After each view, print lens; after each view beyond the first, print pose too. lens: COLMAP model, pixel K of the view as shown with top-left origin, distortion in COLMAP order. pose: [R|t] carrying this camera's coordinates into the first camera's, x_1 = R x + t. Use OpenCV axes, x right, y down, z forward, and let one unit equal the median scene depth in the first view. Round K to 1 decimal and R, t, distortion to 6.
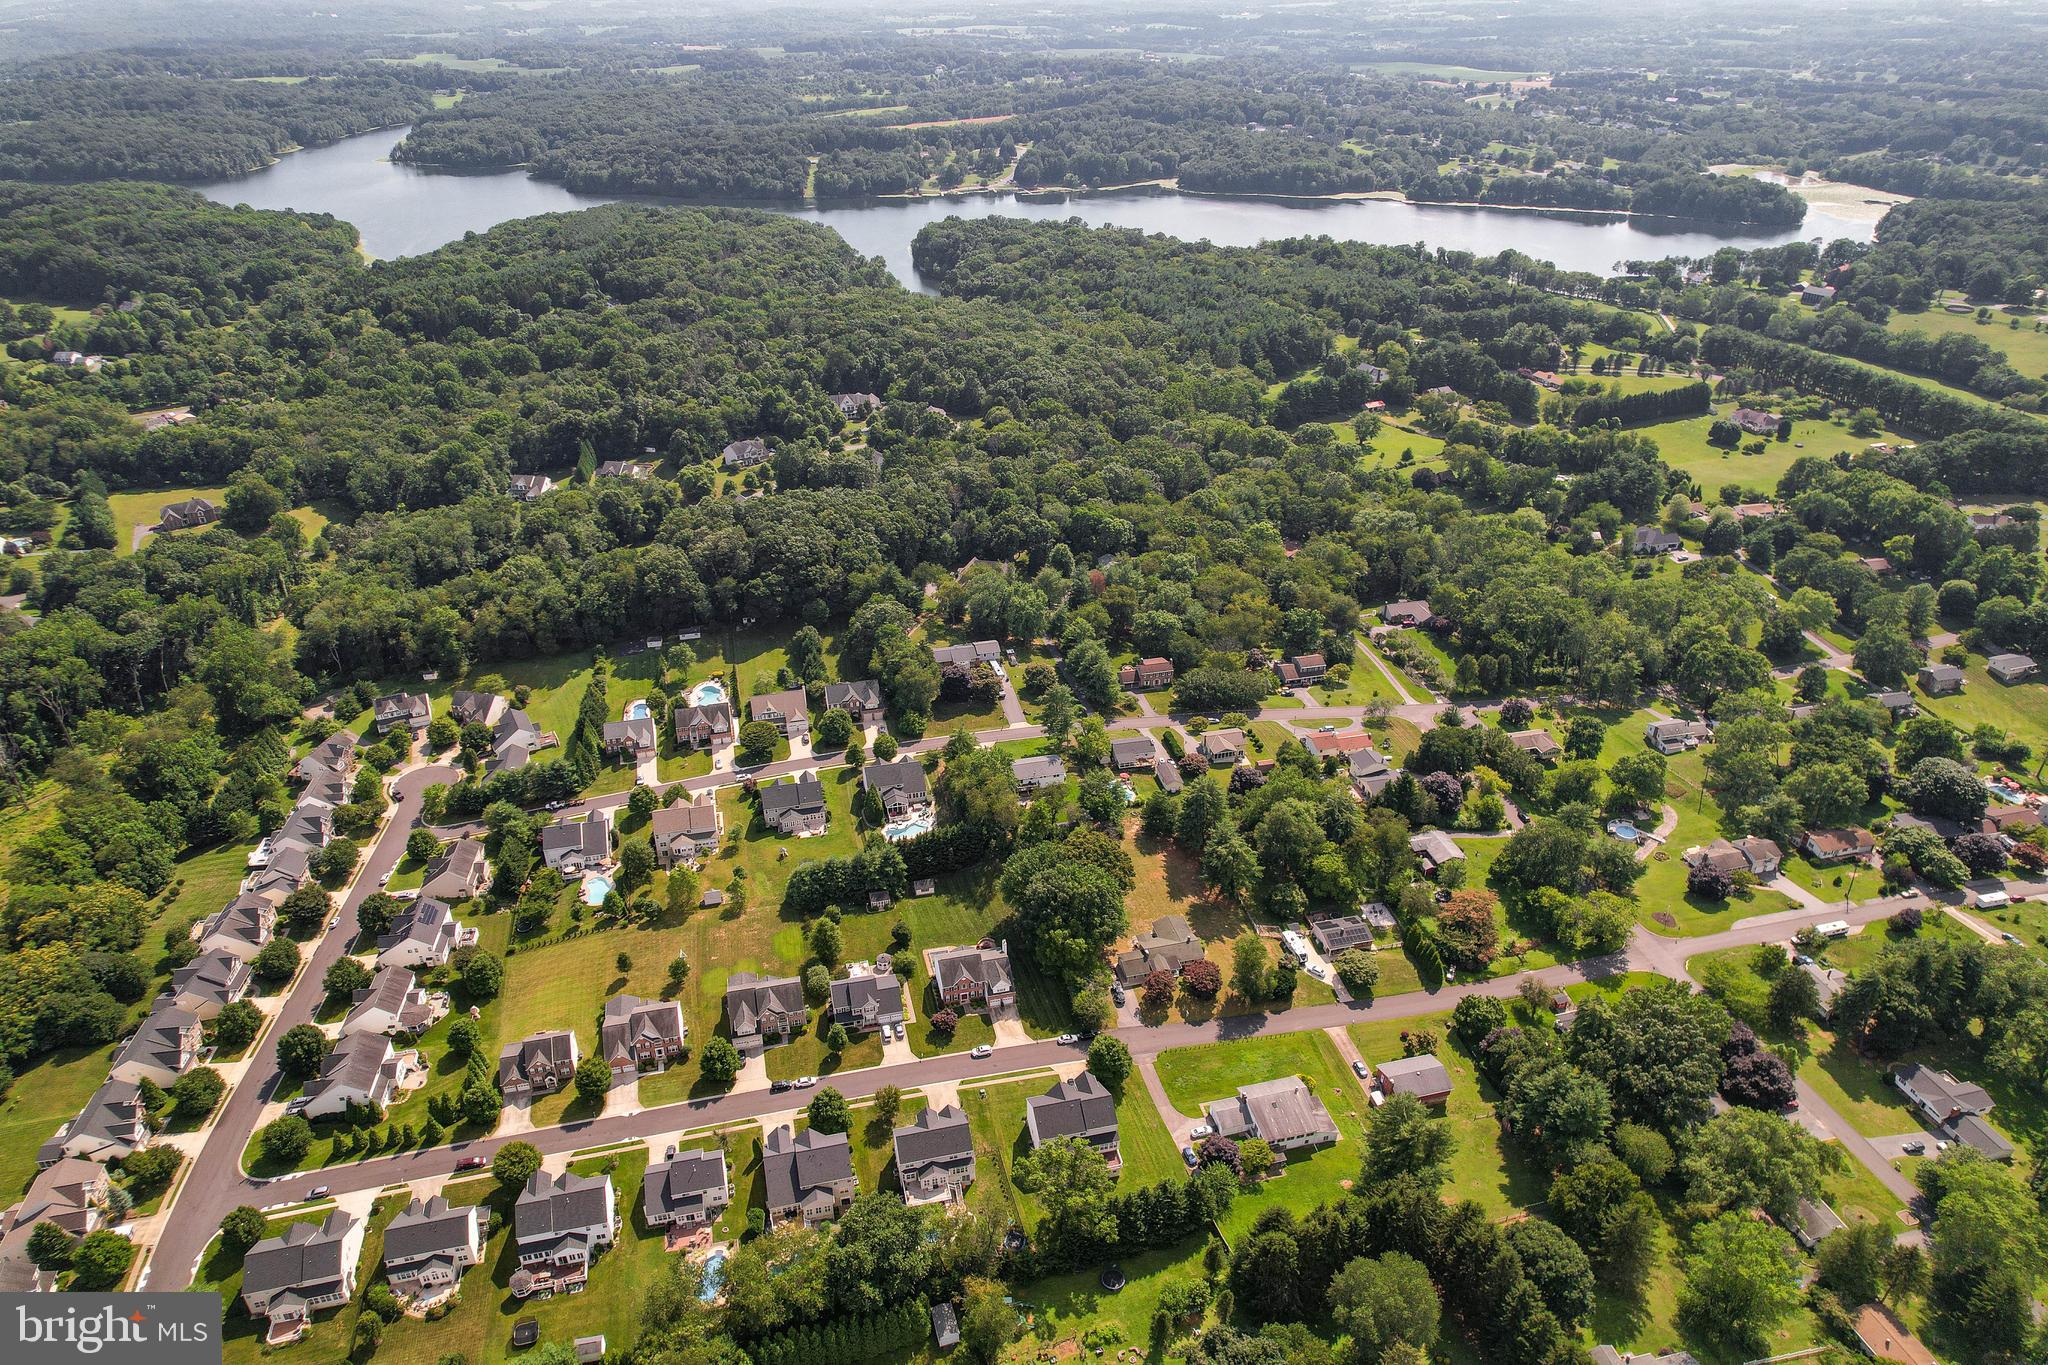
lens RADIAL K [[1309.2, 0, 1032.6], [0, 1309.2, 687.1], [0, 0, 1]] dist [-0.084888, 0.081601]
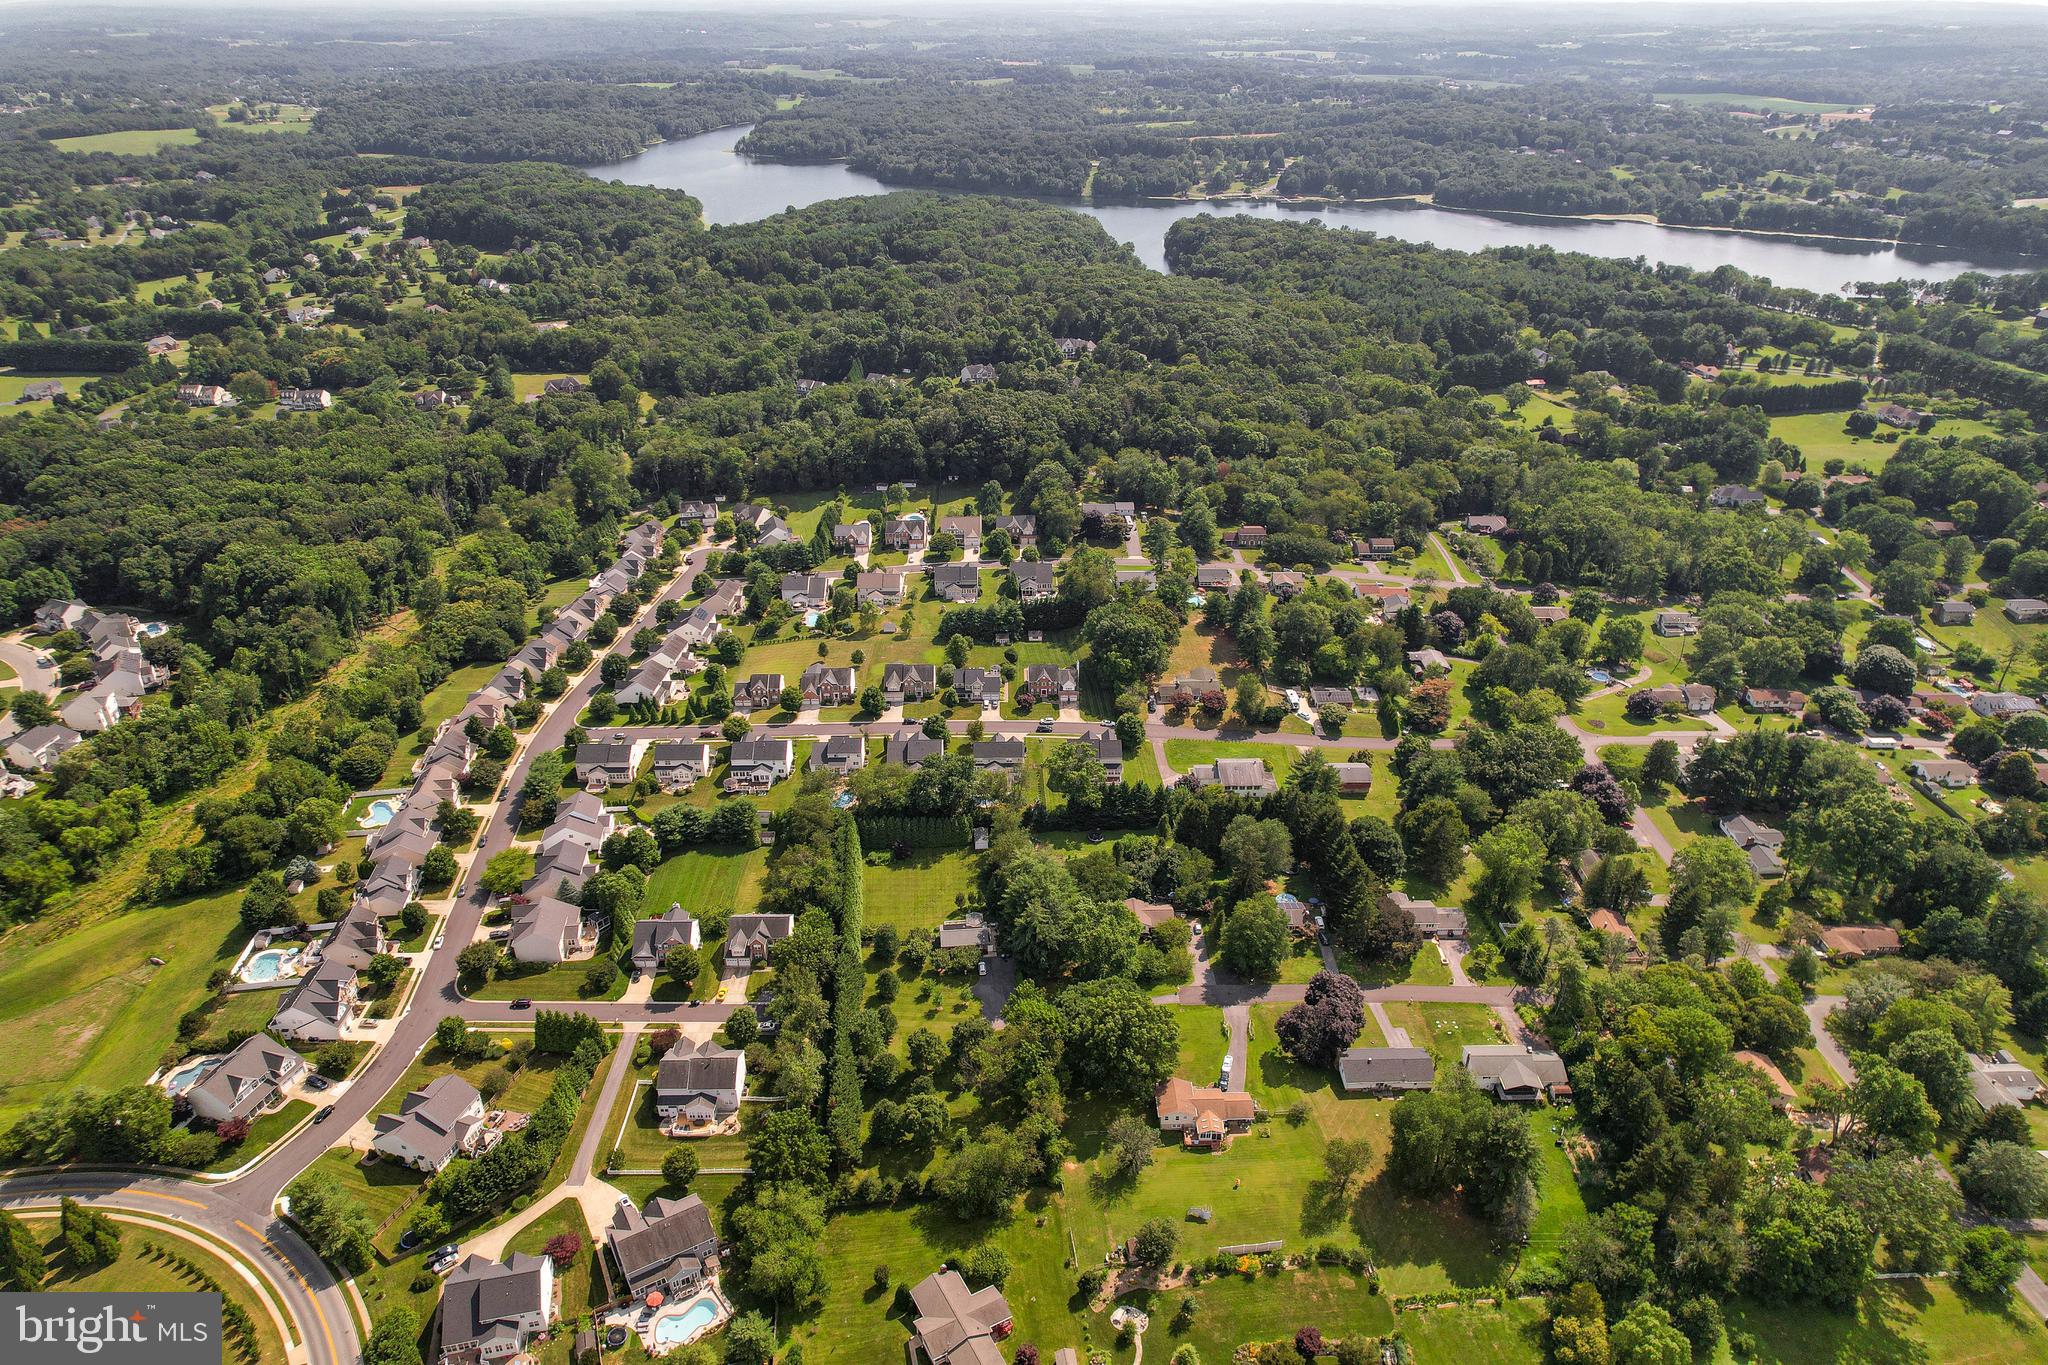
lens RADIAL K [[1306.7, 0, 1036.3], [0, 1306.7, 690.3], [0, 0, 1]] dist [-0.074704, 0.069838]
pose [[0.975338, 0.109481, -0.191649, 0.129387], [-0.112008, 0.993705, -0.002364, 0.144380], [0.190183, 0.023772, 0.981461, -0.249948]]
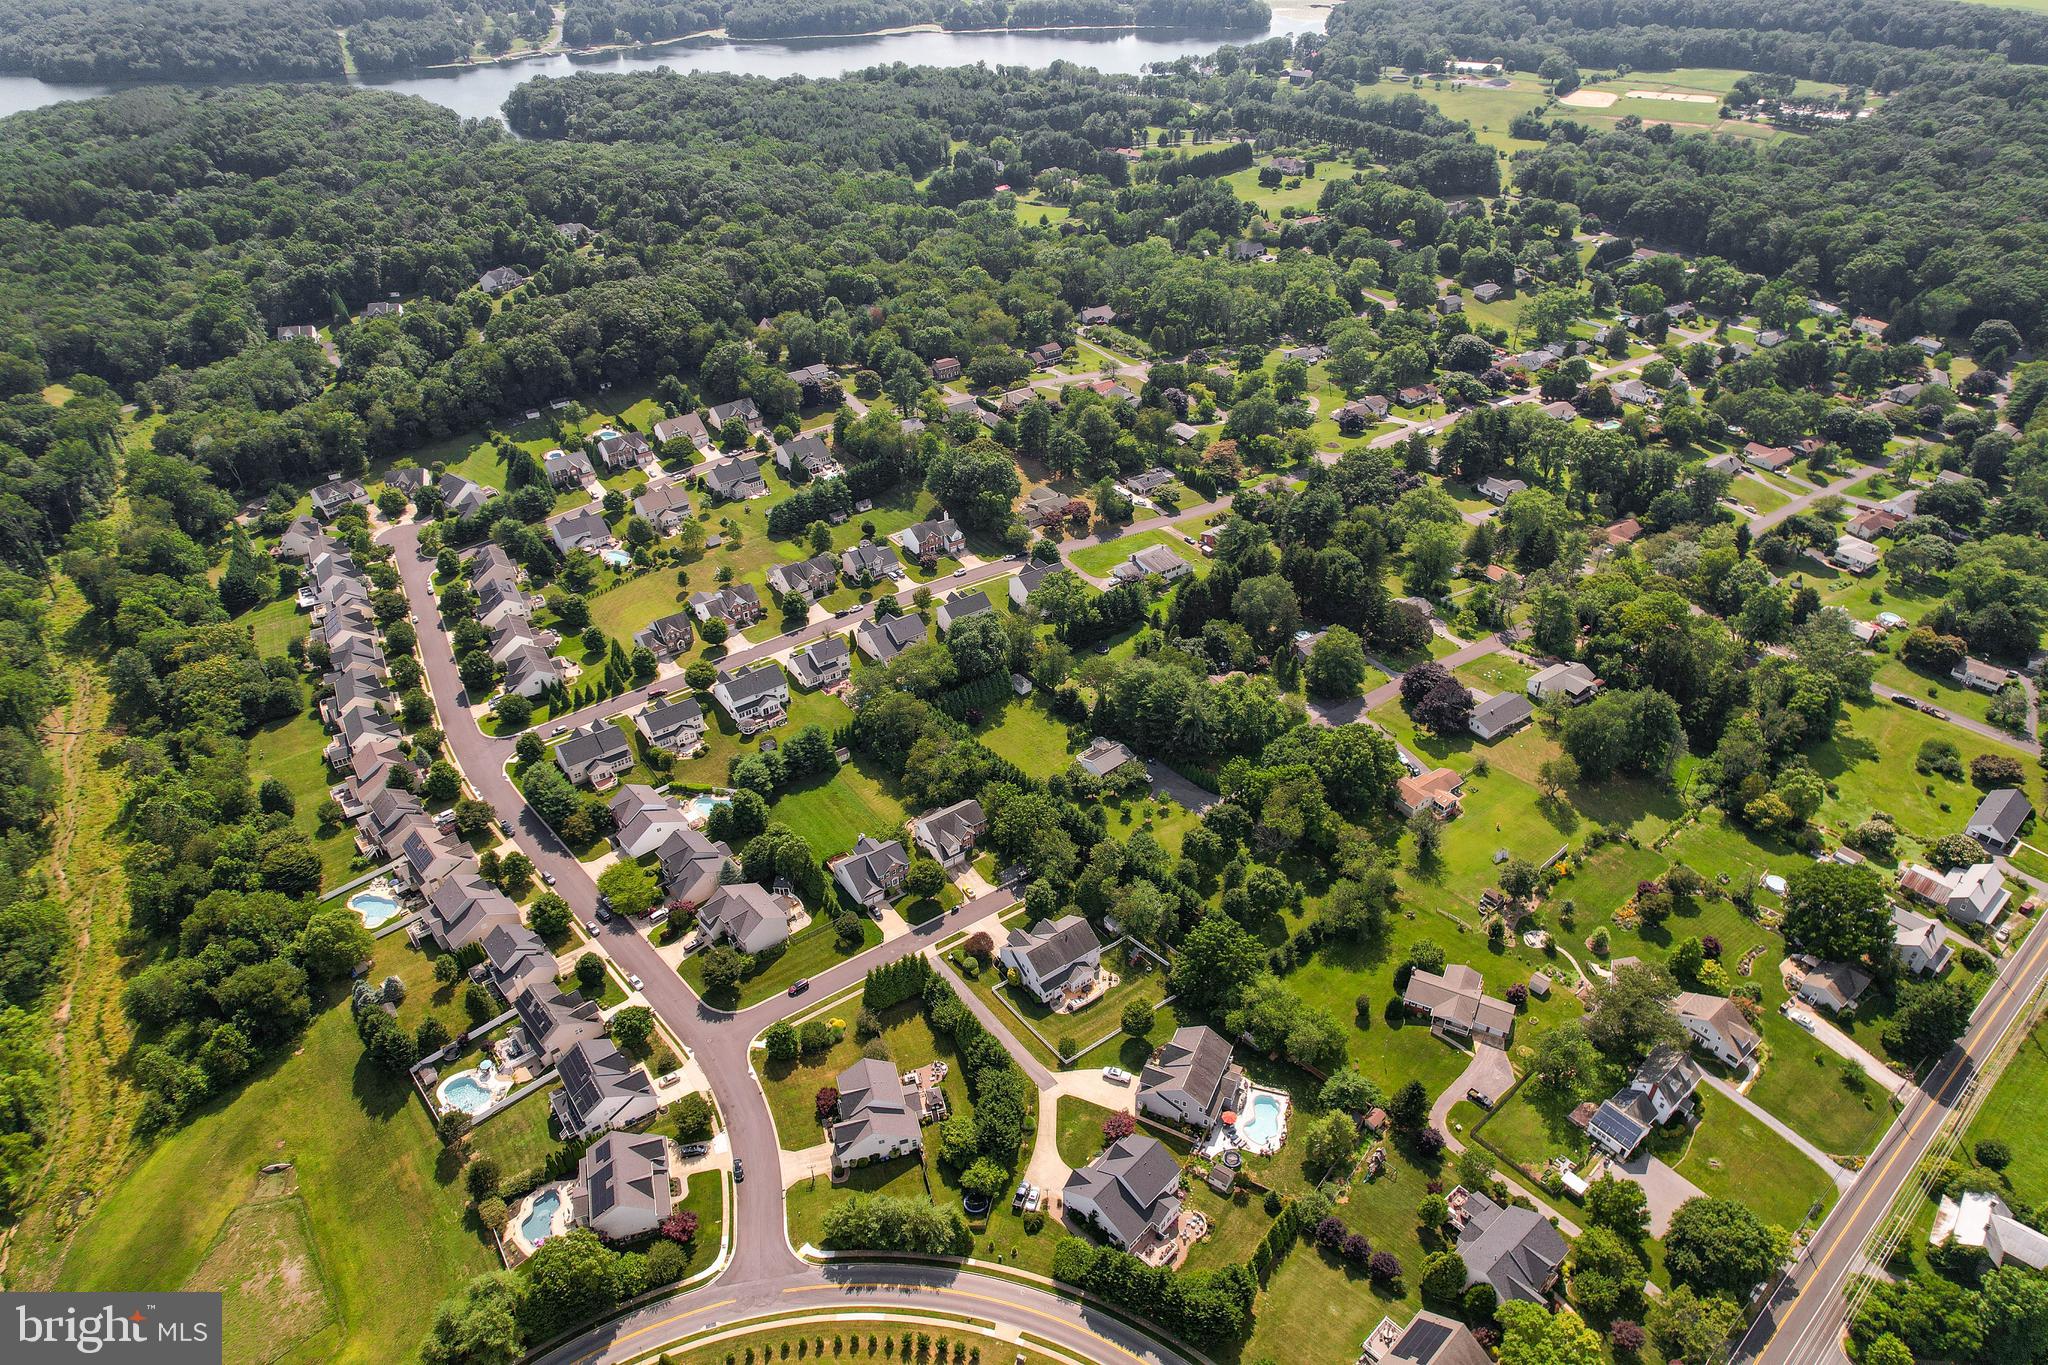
lens RADIAL K [[1306.7, 0, 1036.3], [0, 1306.7, 690.3], [0, 0, 1]] dist [-0.074704, 0.069838]
pose [[0.929000, -0.218575, 0.298636, -0.248330], [0.190208, 0.974216, 0.121340, 0.142666], [-0.317458, -0.055922, 0.946622, -0.254312]]
